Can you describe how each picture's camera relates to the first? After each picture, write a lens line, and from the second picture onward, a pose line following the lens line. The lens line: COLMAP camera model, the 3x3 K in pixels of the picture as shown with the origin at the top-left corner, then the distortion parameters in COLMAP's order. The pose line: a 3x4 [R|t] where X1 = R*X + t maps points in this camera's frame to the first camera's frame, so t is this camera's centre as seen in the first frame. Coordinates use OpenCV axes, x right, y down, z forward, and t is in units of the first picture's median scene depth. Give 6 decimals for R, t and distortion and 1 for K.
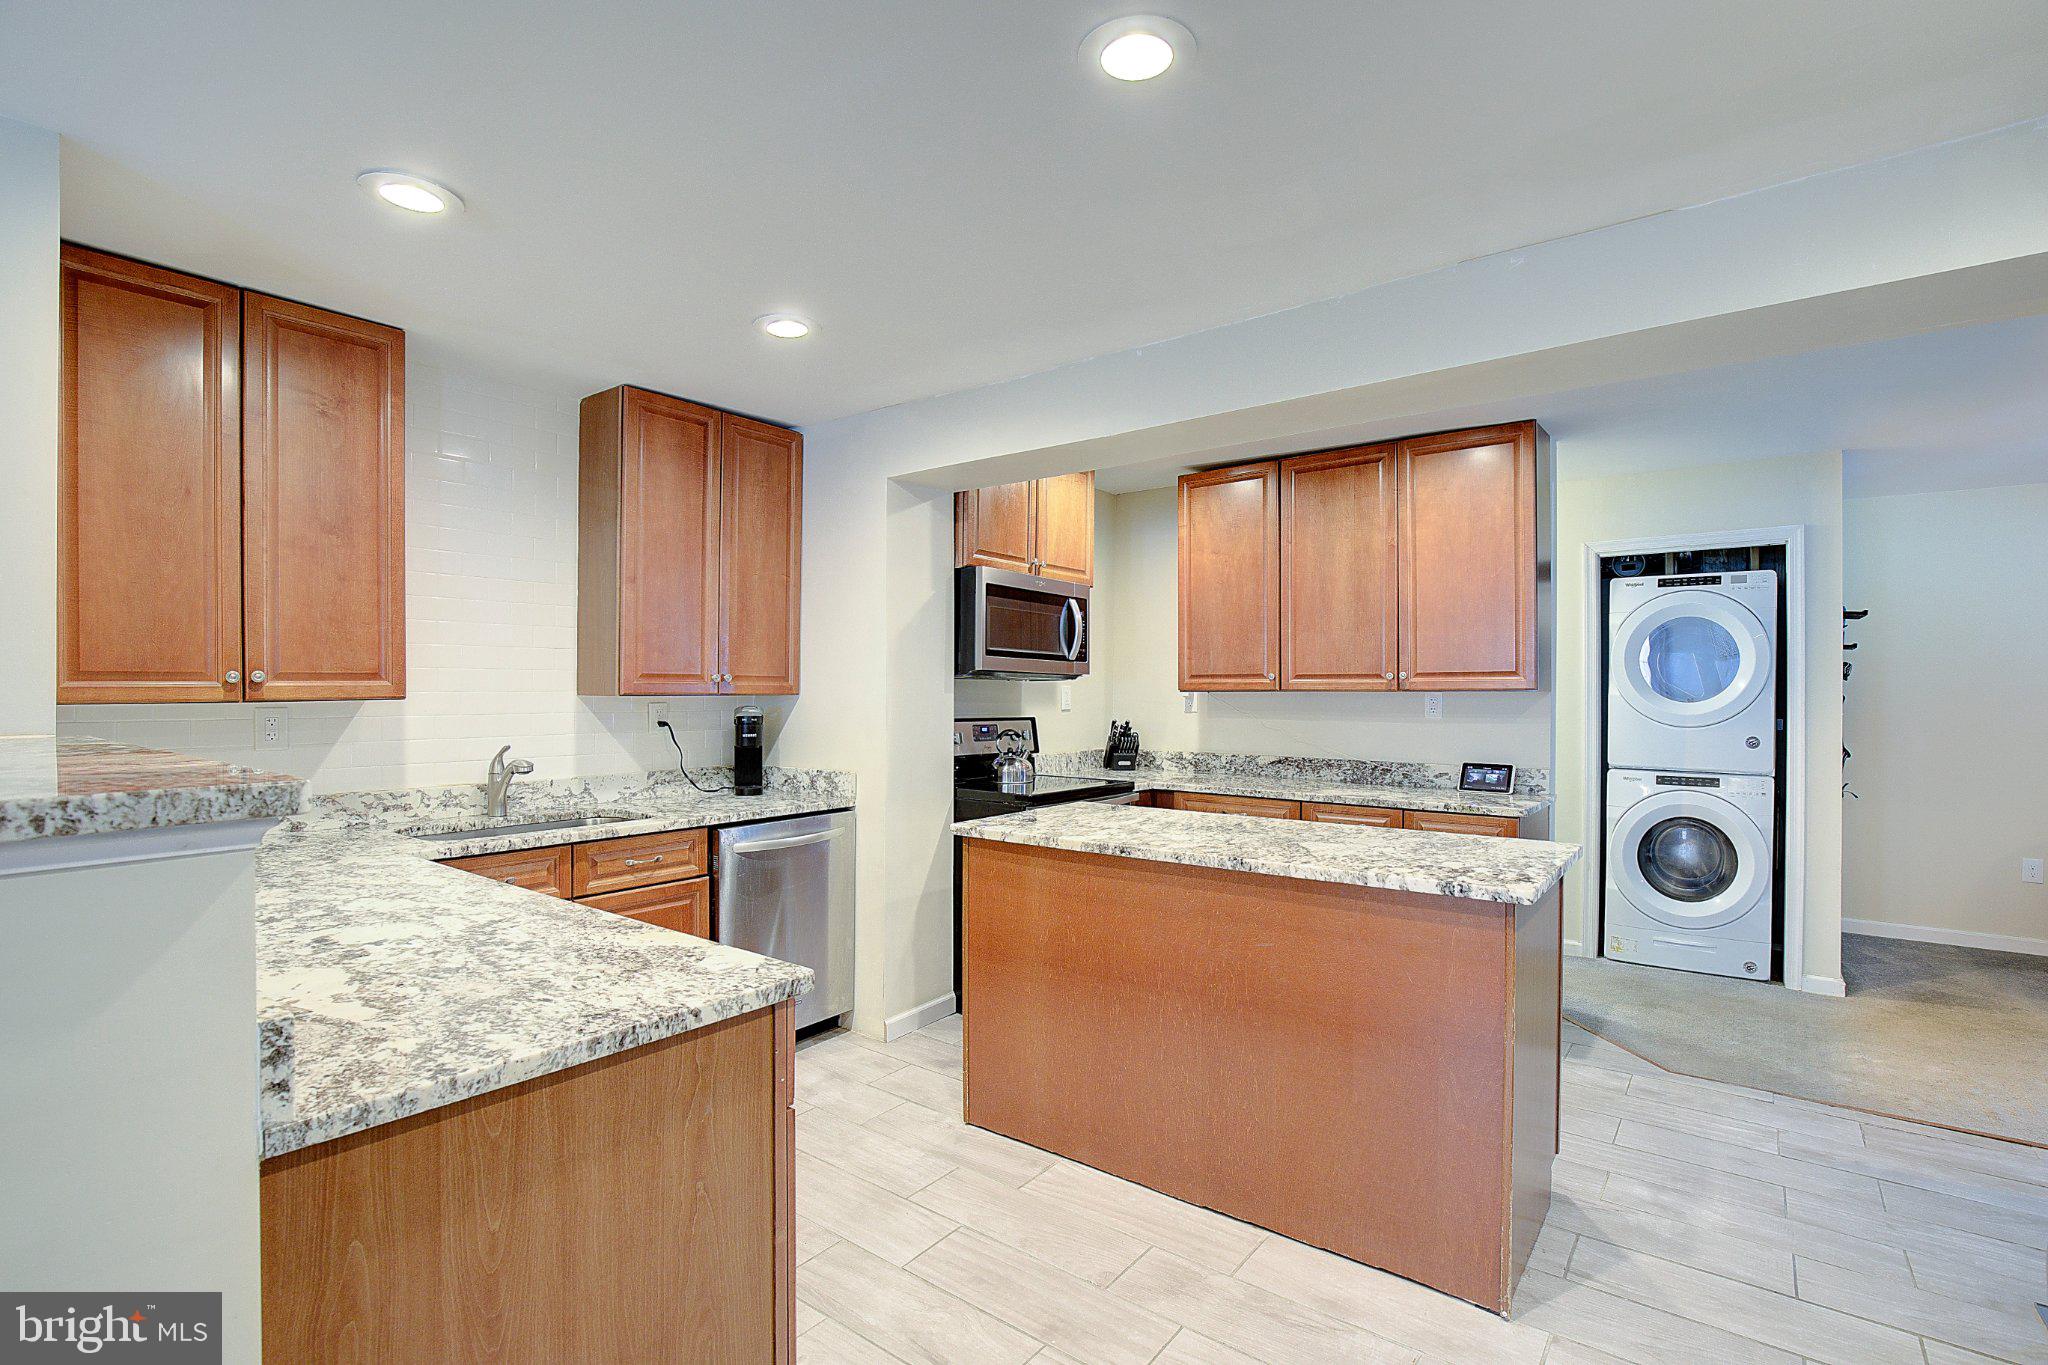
lens RADIAL K [[965.7, 0, 1030.8], [0, 965.7, 684.4], [0, 0, 1]] dist [-0.000123, -0.000021]
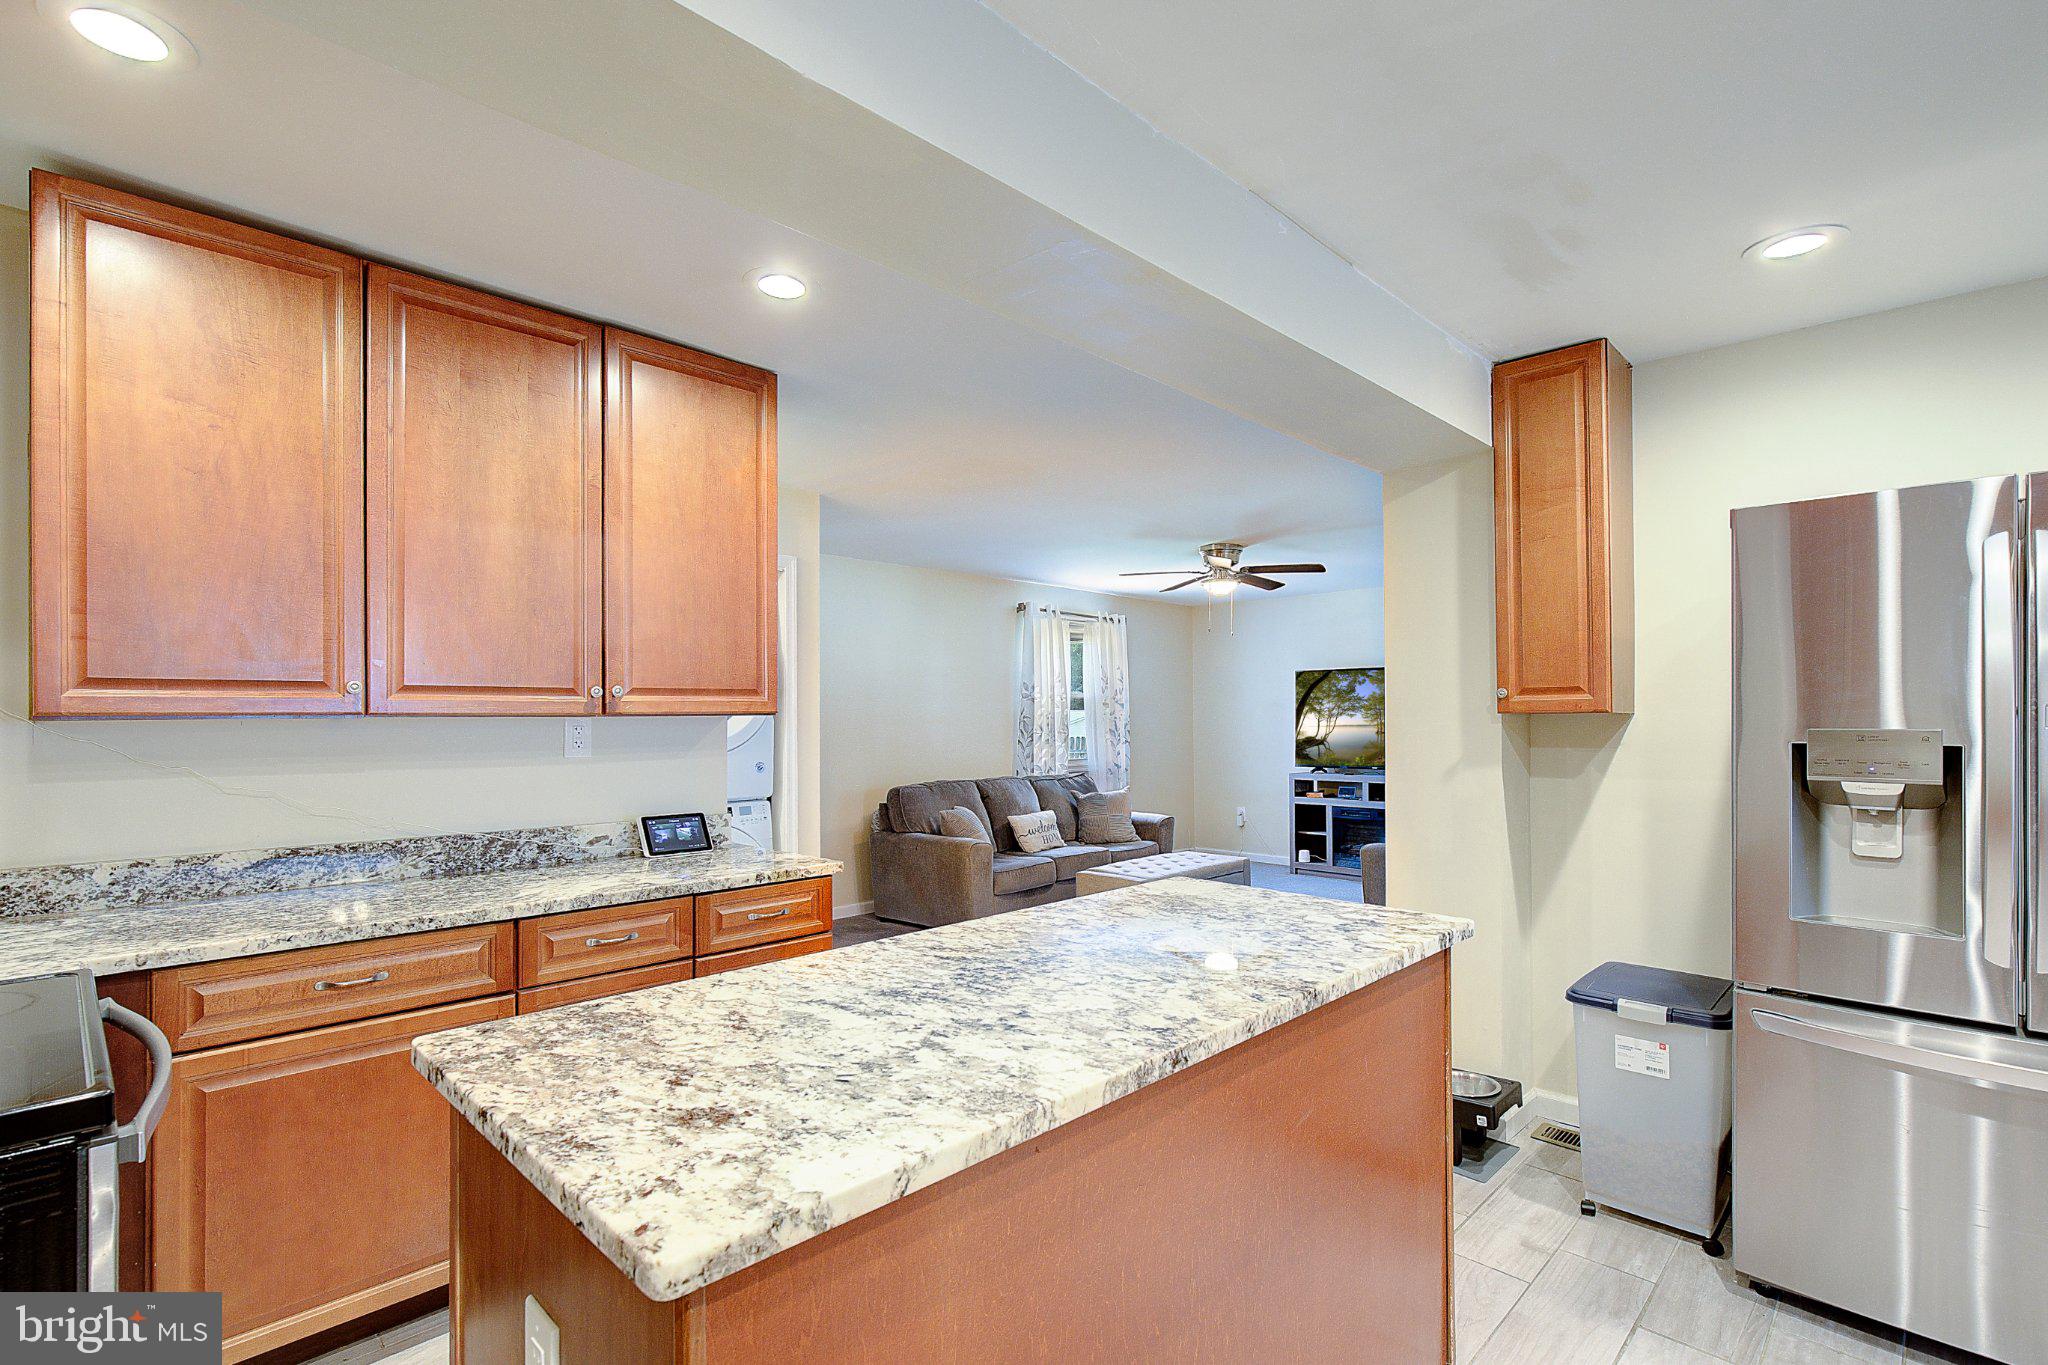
lens RADIAL K [[965.7, 0, 1030.2], [0, 965.7, 704.7], [0, 0, 1]] dist [-0.000123, -0.000021]
pose [[0.100015, 0.013542, 0.994894, -0.215934], [0.001461, 0.999904, -0.013757, 0.008574], [-0.994985, 0.002830, 0.099985, 0.617929]]
